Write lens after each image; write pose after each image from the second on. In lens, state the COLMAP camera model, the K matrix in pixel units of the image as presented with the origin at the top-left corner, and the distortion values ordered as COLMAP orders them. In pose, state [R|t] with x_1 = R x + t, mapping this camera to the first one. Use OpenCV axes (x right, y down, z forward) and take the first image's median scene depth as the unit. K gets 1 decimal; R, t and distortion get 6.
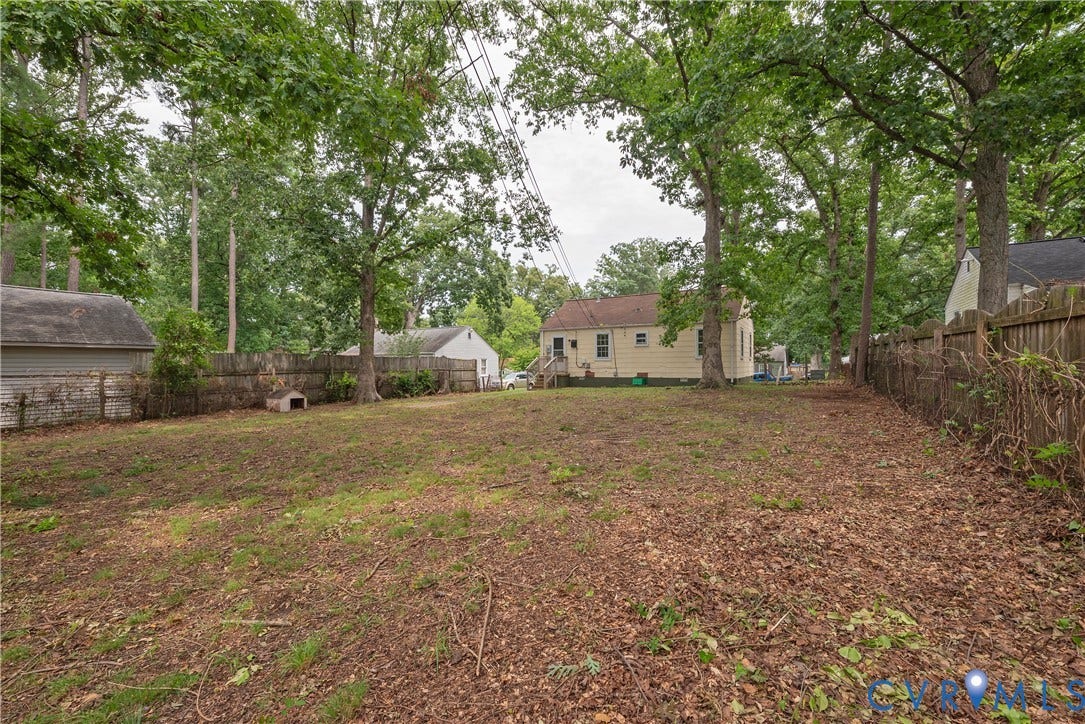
lens RADIAL K [[422.5, 0, 542.5], [0, 422.5, 362.0], [0, 0, 1]] dist [0.000520, 0.000021]
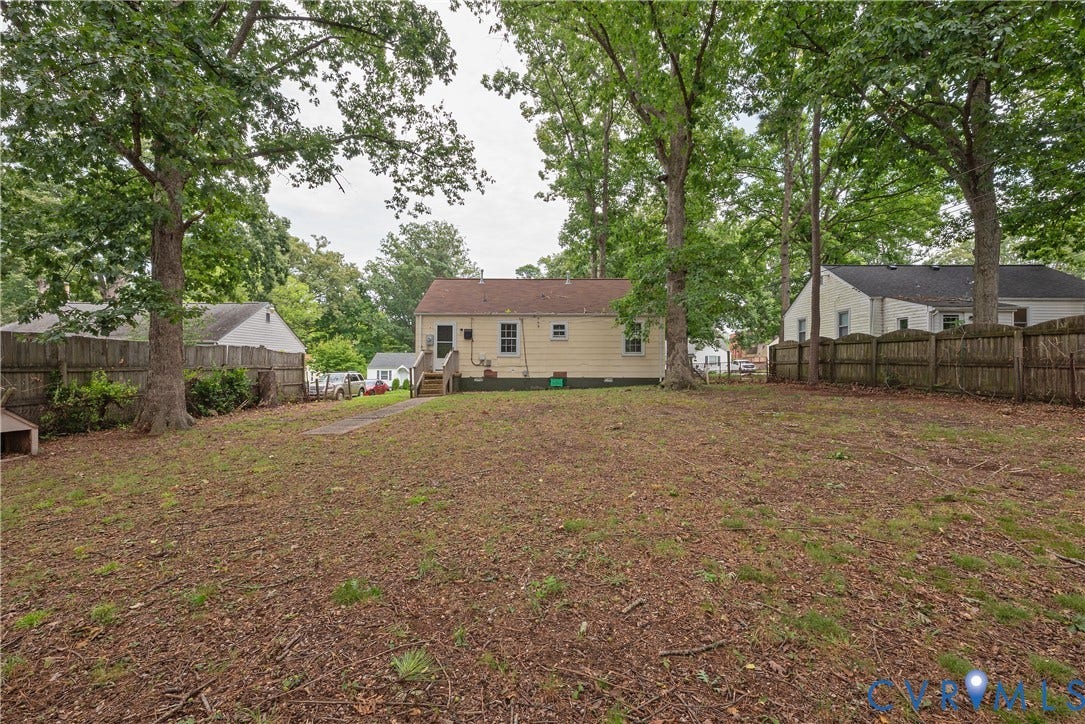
lens RADIAL K [[464.6, 0, 540.1], [0, 464.6, 361.5], [0, 0, 1]] dist [-0.002054, 0.000208]
pose [[0.871868, 0.009730, 0.489644, -0.231028], [-0.009733, 0.999949, -0.002540, 0.007052], [-0.489644, -0.002551, 0.871919, 0.214197]]
